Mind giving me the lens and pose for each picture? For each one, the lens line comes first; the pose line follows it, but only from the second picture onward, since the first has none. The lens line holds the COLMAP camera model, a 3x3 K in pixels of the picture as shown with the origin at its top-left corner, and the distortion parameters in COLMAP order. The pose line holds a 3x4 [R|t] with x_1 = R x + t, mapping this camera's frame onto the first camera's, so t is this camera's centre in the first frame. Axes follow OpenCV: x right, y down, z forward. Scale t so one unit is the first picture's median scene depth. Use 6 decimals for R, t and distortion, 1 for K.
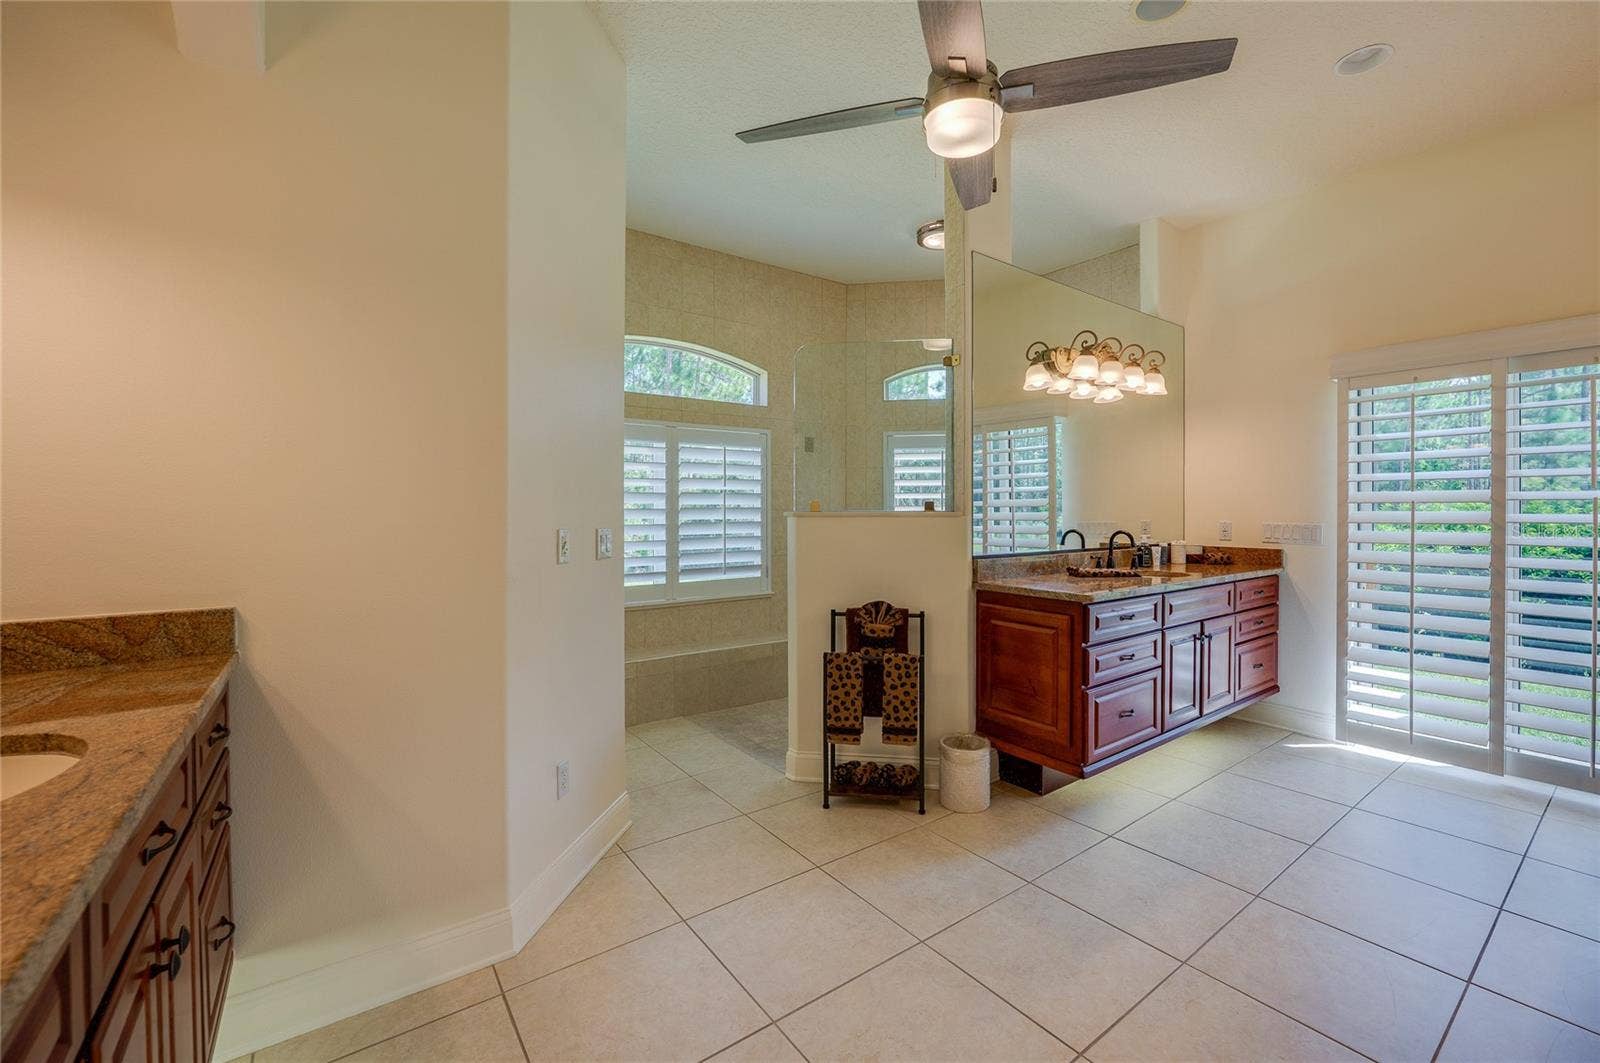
lens RADIAL K [[647.5, 0, 803.1], [0, 647.5, 522.5], [0, 0, 1]] dist [-0.003034, 0.000386]
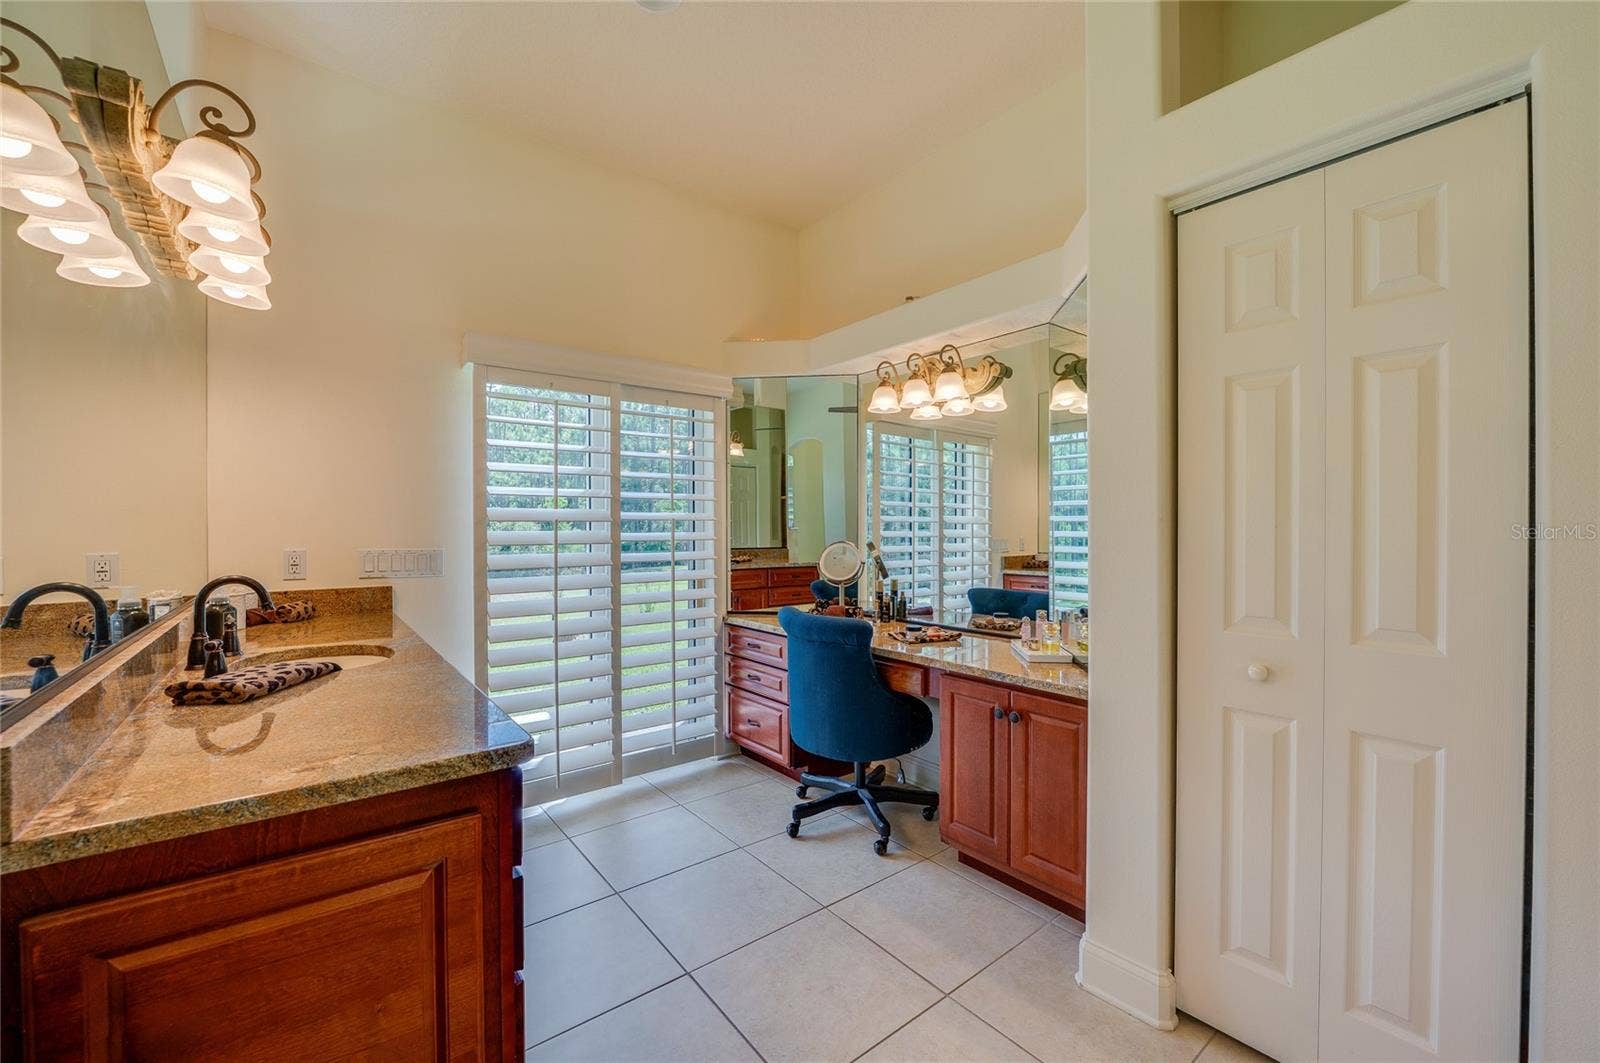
lens RADIAL K [[647.5, 0, 802.5], [0, 647.5, 531.5], [0, 0, 1]] dist [-0.003034, 0.000386]
pose [[-0.033879, -0.009094, 0.999385, 0.021791], [0.023165, 0.999683, 0.009882, -0.016873], [-0.999157, 0.023485, -0.033658, 0.660013]]
